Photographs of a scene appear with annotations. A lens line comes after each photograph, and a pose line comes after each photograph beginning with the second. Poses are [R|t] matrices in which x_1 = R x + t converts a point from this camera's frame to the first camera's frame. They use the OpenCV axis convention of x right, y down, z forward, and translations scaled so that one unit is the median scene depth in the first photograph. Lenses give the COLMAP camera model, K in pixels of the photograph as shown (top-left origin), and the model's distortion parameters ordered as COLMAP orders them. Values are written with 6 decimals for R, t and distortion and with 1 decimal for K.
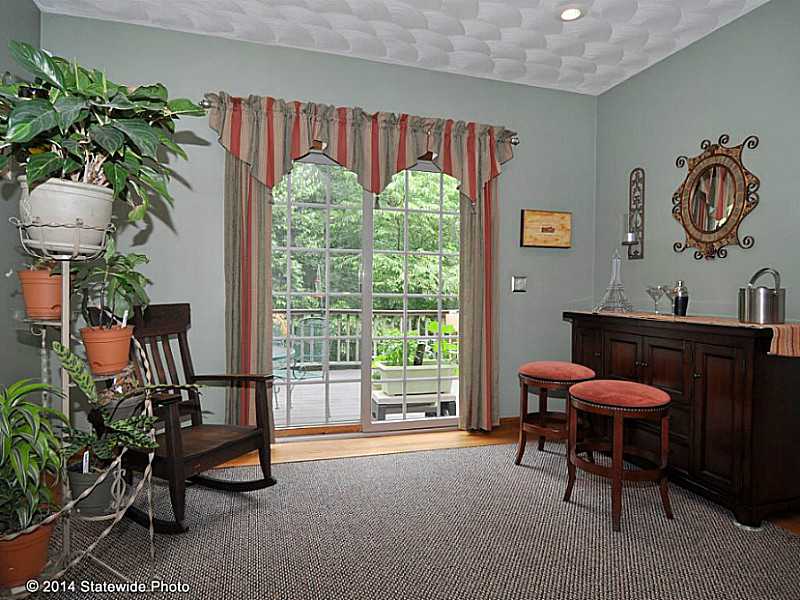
lens RADIAL K [[500.6, 0, 405.7], [0, 500.6, 303.0], [0, 0, 1]] dist [0.018115, -0.006161]
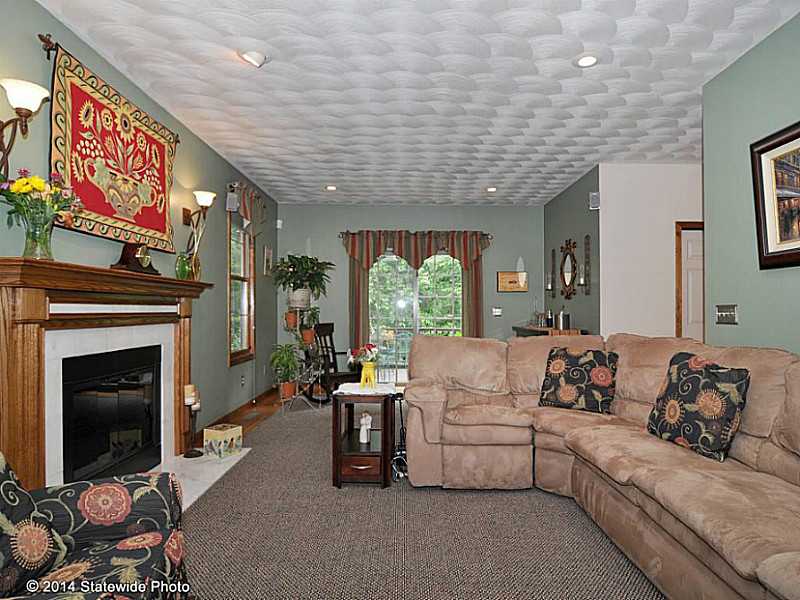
lens RADIAL K [[500.6, 0, 400.0], [0, 500.6, 301.9], [0, 0, 1]] dist [0.018115, -0.006161]
pose [[0.952426, -0.015630, -0.304367, 0.526046], [0.004663, 0.999315, -0.036725, -0.007311], [0.304733, 0.033559, 0.951846, -1.038893]]
